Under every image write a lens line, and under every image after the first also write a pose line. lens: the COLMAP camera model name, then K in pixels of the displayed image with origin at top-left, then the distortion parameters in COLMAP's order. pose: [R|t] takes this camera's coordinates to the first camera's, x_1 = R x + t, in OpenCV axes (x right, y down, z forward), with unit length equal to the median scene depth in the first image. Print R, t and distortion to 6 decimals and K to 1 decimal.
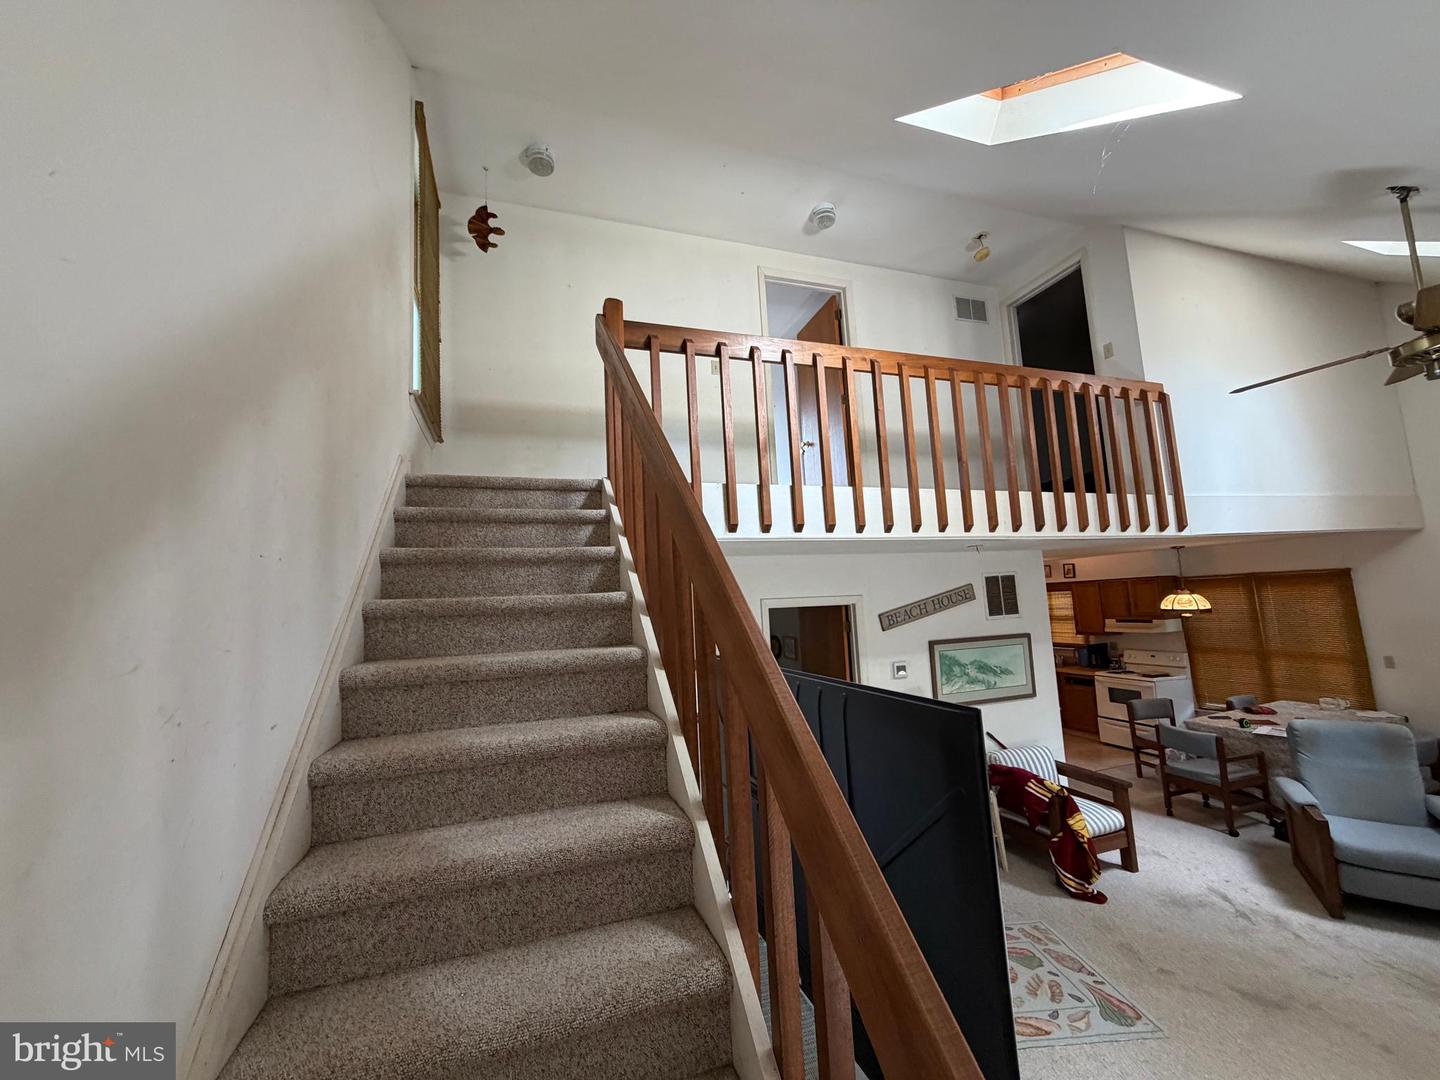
lens RADIAL K [[570.7, 0, 719.5], [0, 570.7, 542.7], [0, 0, 1]] dist [-0.000072, 0.000347]
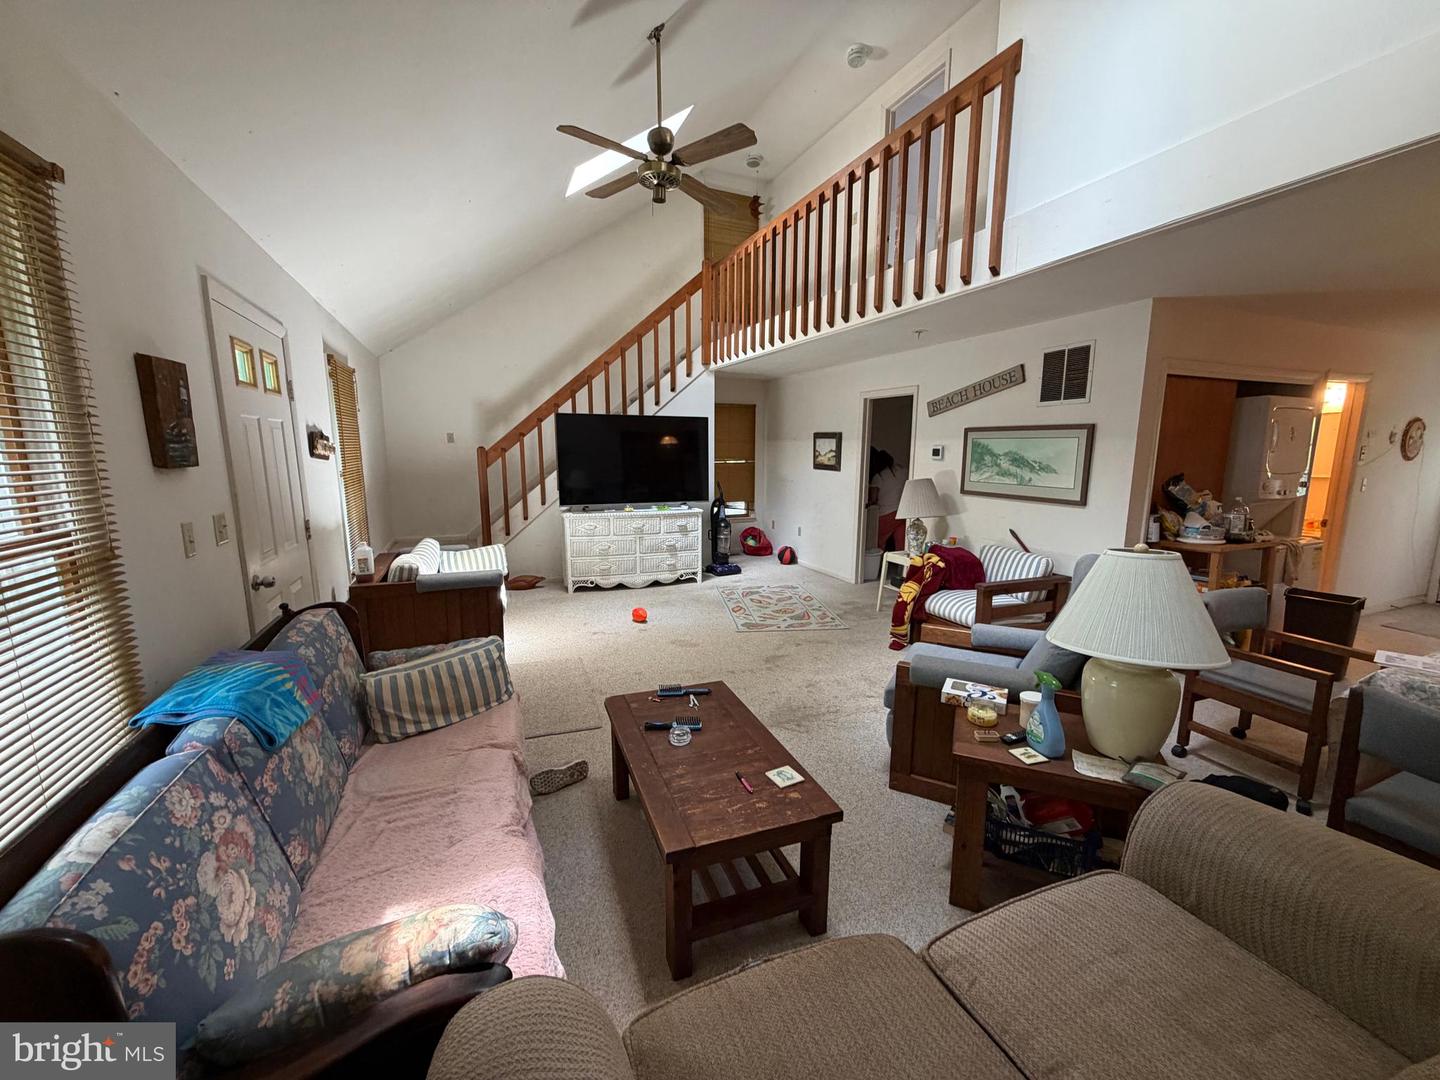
lens RADIAL K [[570.7, 0, 715.3], [0, 570.7, 543.3], [0, 0, 1]] dist [-0.000072, 0.000347]
pose [[0.075894, 0.216439, -0.973342, 1.369806], [0.099667, 0.969622, 0.223383, 0.100047], [0.992122, -0.113963, 0.052016, 0.480475]]
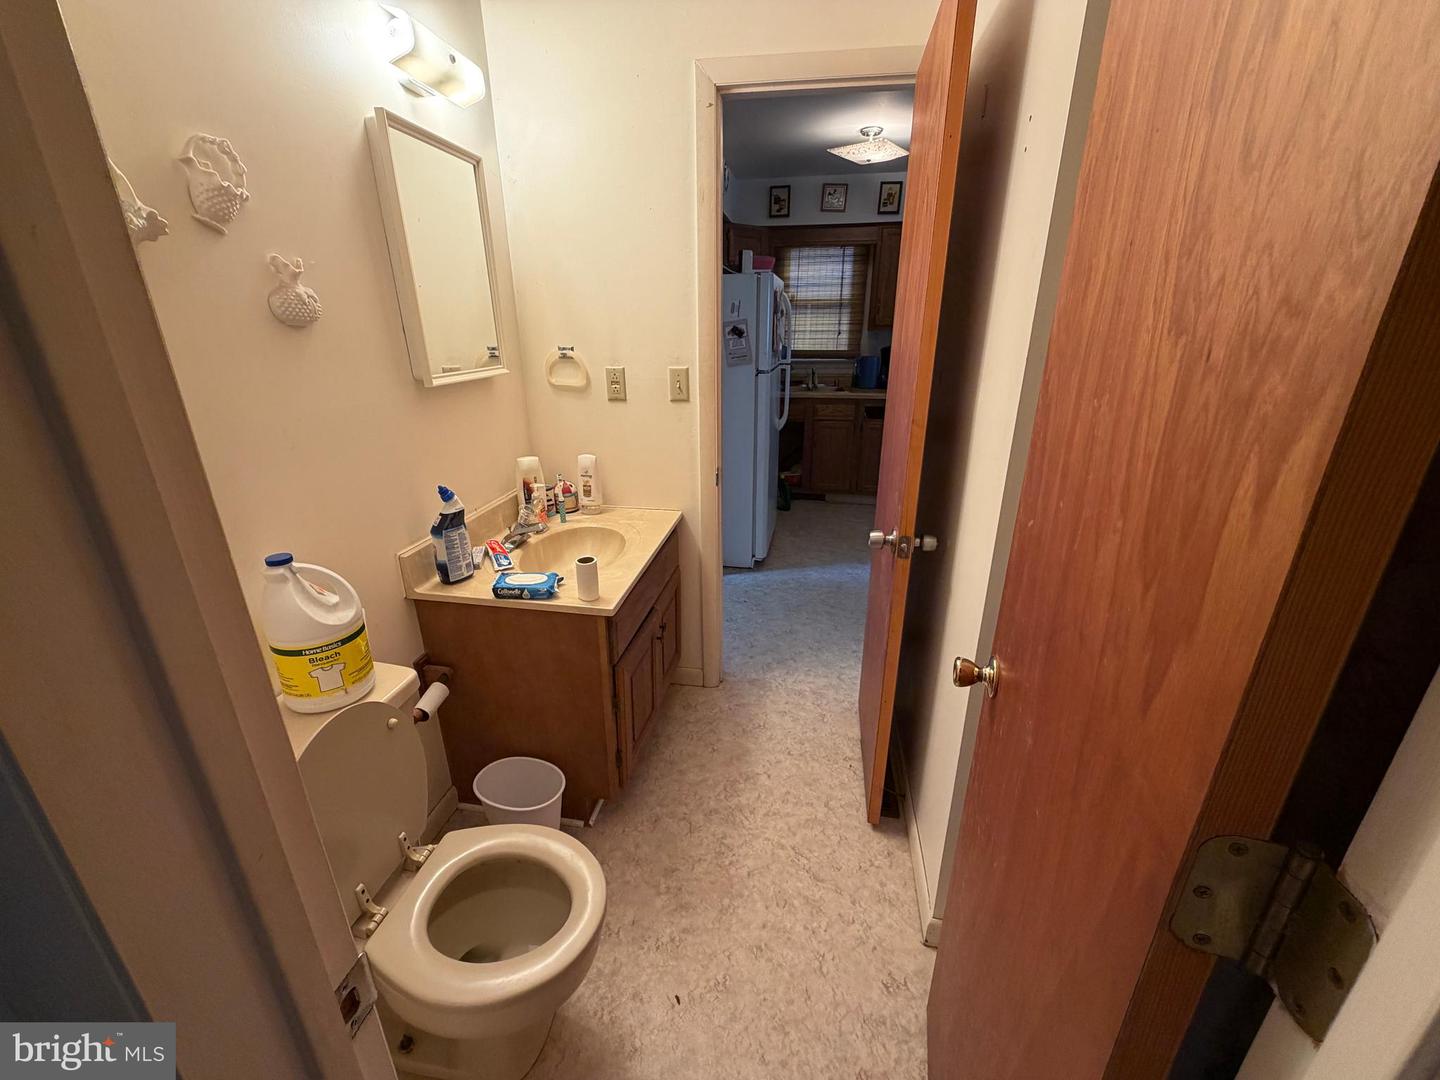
lens RADIAL K [[570.7, 0, 725.9], [0, 570.7, 539.9], [0, 0, 1]] dist [-0.000072, 0.000347]
pose [[0.465493, -0.255720, 0.847303, 0.049442], [-0.113426, 0.932218, 0.343662, 0.302874], [-0.877753, -0.256079, 0.404936, 1.444735]]
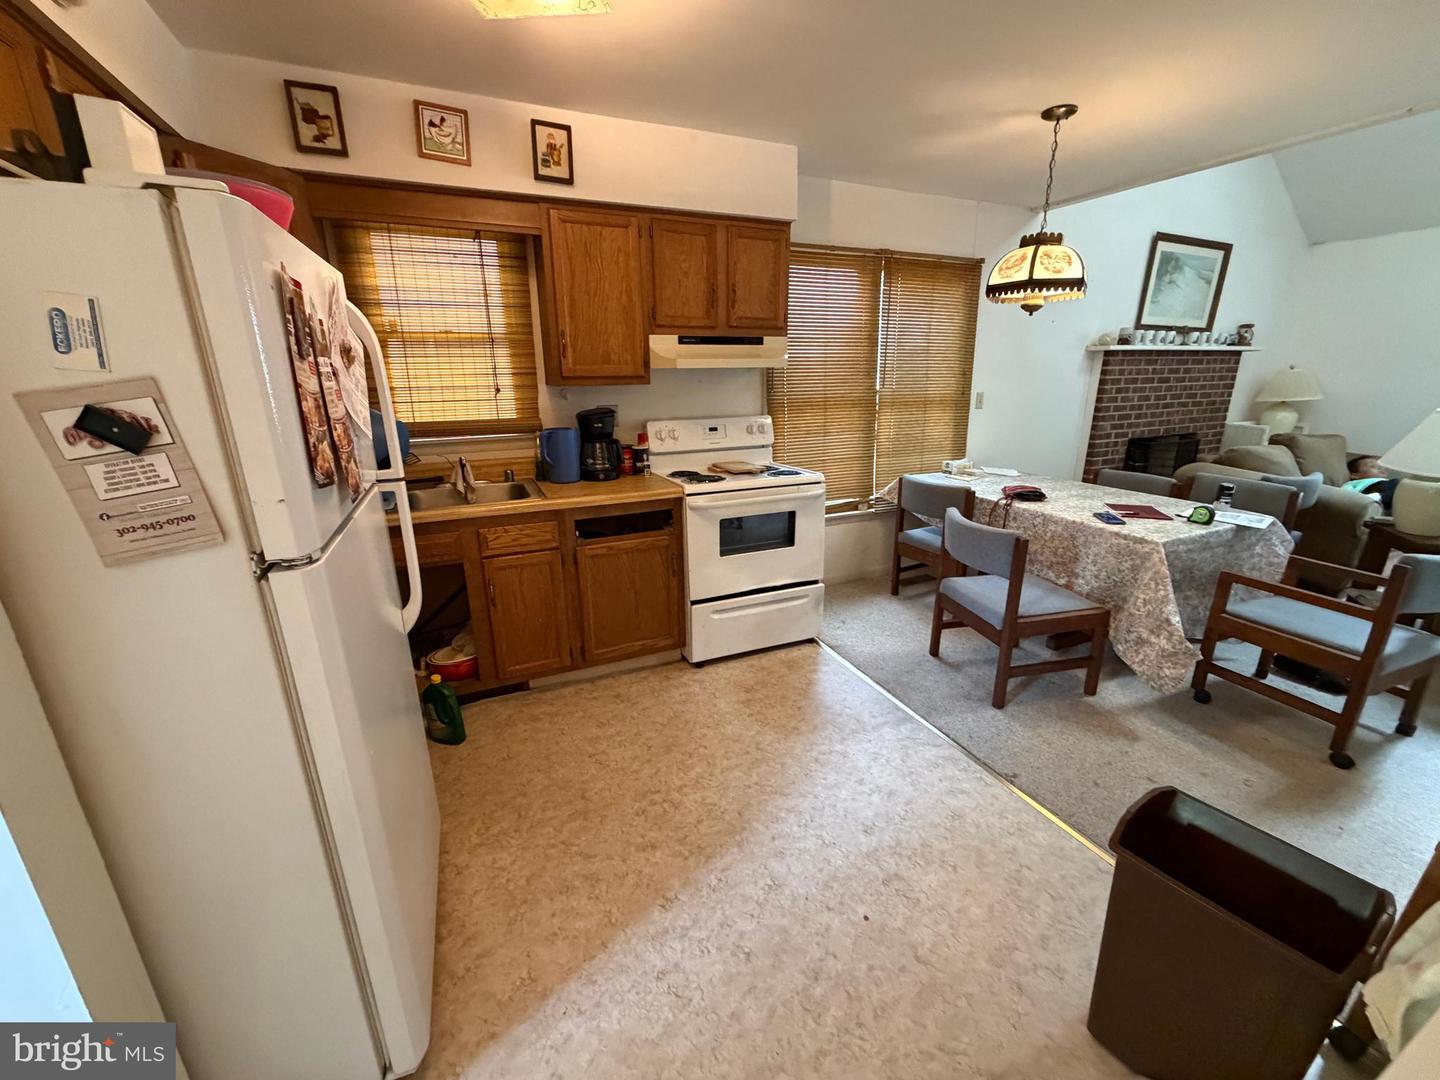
lens RADIAL K [[570.7, 0, 714.6], [0, 570.7, 544.1], [0, 0, 1]] dist [-0.000072, 0.000347]
pose [[-0.086916, -0.237346, 0.967529, 0.491188], [-0.088793, 0.969185, 0.229775, 0.284252], [-0.992251, -0.065939, -0.105312, 1.608450]]
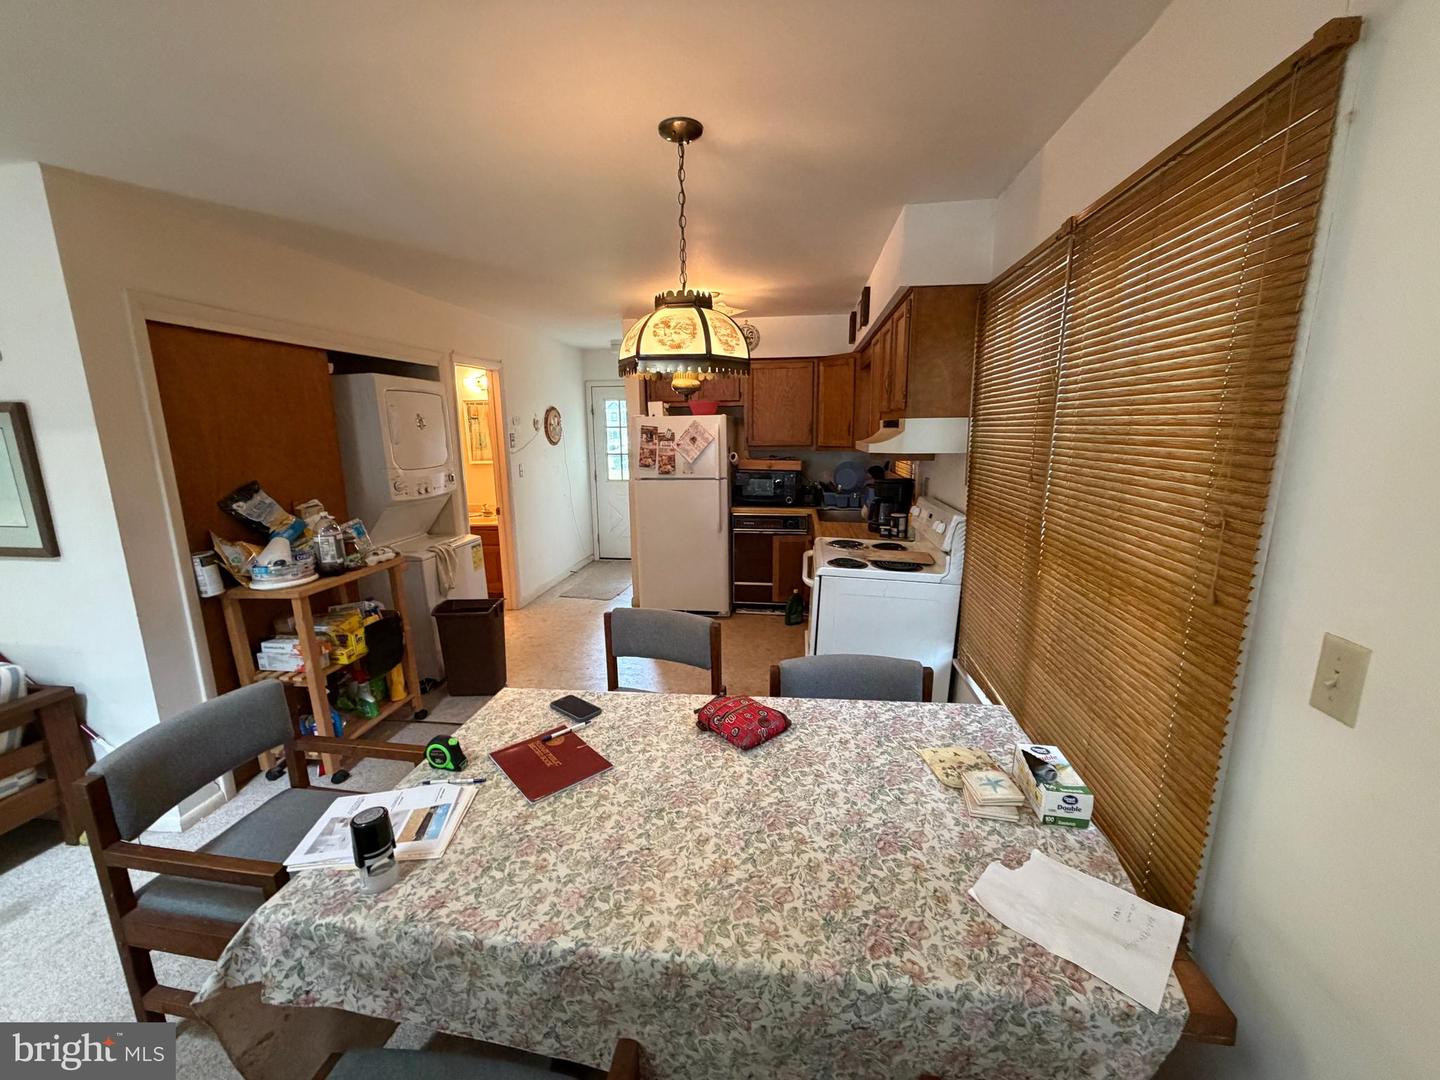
lens RADIAL K [[570.7, 0, 716.6], [0, 570.7, 541.8], [0, 0, 1]] dist [-0.000072, 0.000347]
pose [[0.894866, 0.130819, -0.426734, 1.238309], [0.008982, 0.950611, 0.310253, 0.142344], [0.446245, -0.281468, 0.849495, 0.919246]]
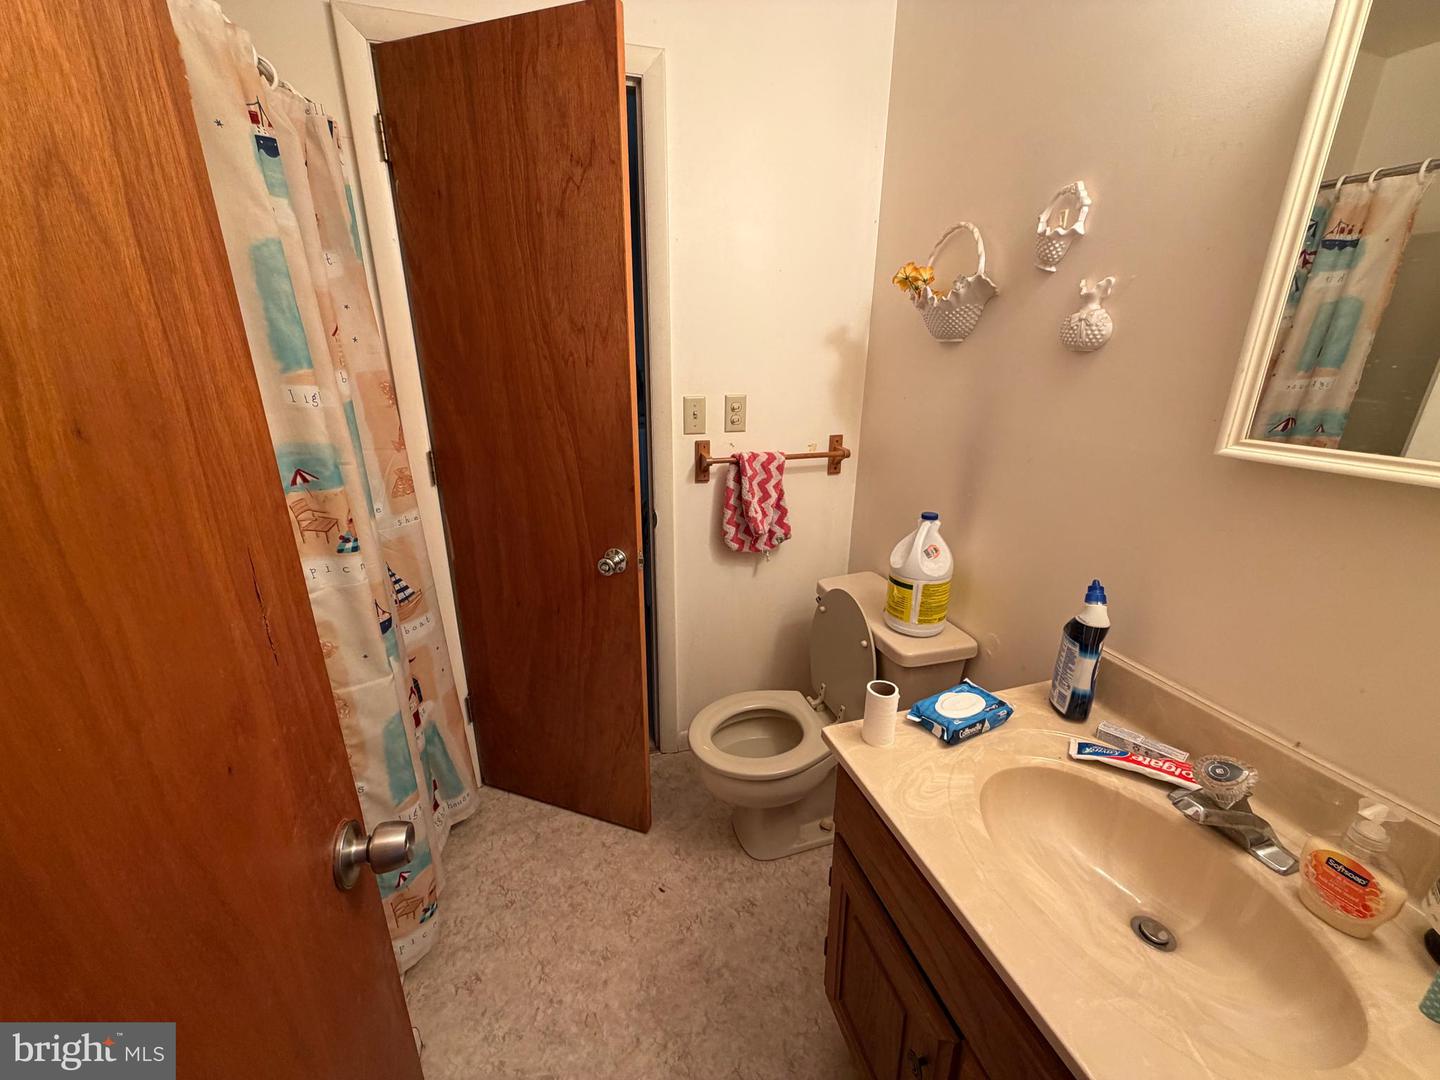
lens RADIAL K [[570.7, 0, 713.2], [0, 570.7, 537.8], [0, 0, 1]] dist [-0.000072, 0.000347]
pose [[-0.046096, 0.359980, -0.931821, 0.442131], [0.098683, 0.929890, 0.354352, 0.295129], [0.994051, -0.075620, -0.078388, 1.588150]]
